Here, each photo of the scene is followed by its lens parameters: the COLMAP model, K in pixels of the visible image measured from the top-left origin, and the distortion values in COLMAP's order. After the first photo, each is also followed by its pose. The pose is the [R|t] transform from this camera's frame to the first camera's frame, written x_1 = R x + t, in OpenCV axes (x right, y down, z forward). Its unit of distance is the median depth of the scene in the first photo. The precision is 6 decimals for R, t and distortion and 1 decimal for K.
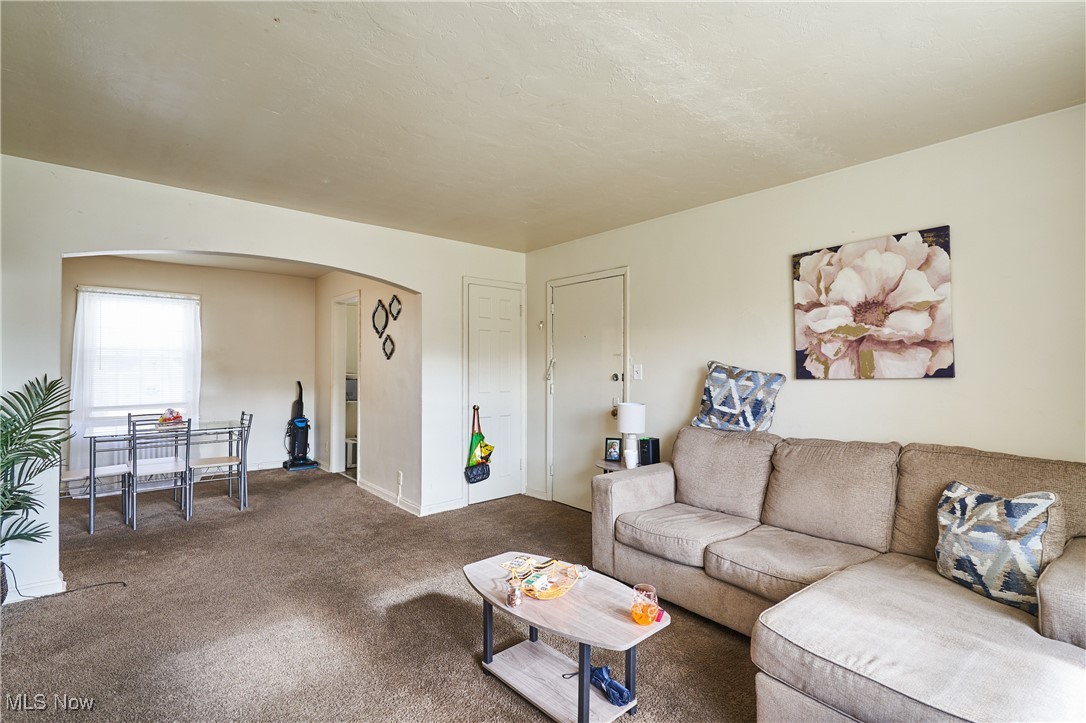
lens RADIAL K [[507.4, 0, 547.3], [0, 507.4, 363.4], [0, 0, 1]] dist [-0.000173, -0.000443]
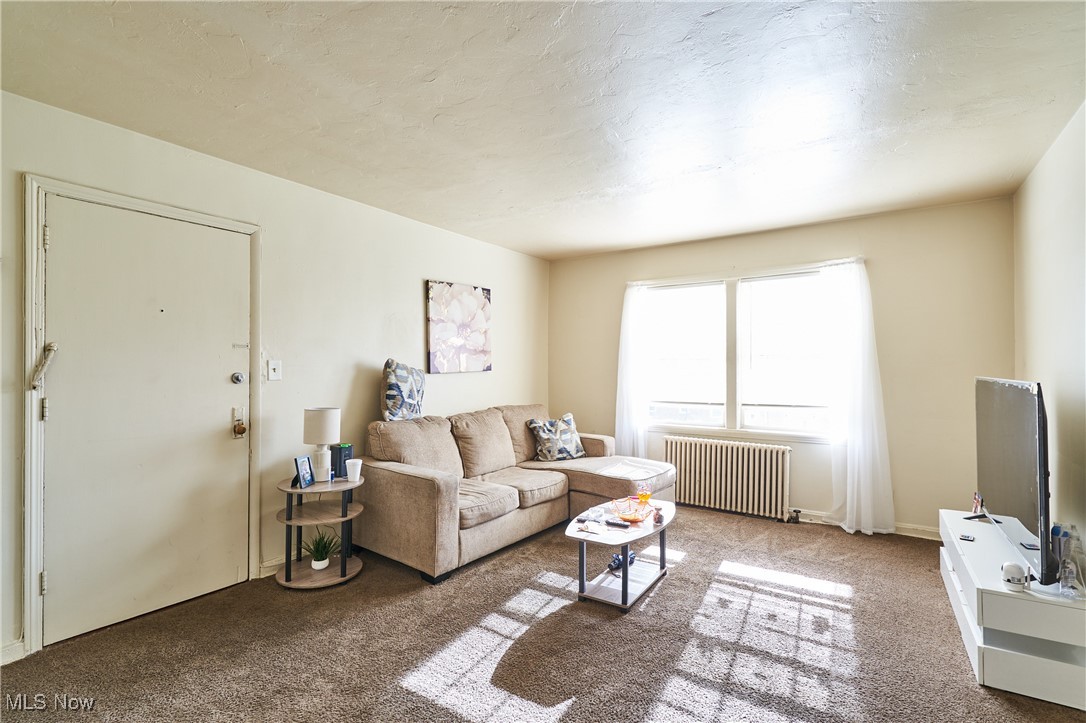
lens RADIAL K [[507.4, 0, 547.3], [0, 507.4, 363.4], [0, 0, 1]] dist [-0.000173, -0.000443]
pose [[-0.253733, 0.005776, 0.967257, -0.871966], [-0.008406, 0.999931, -0.008177, 0.012203], [-0.967238, -0.010206, -0.253667, 1.034755]]
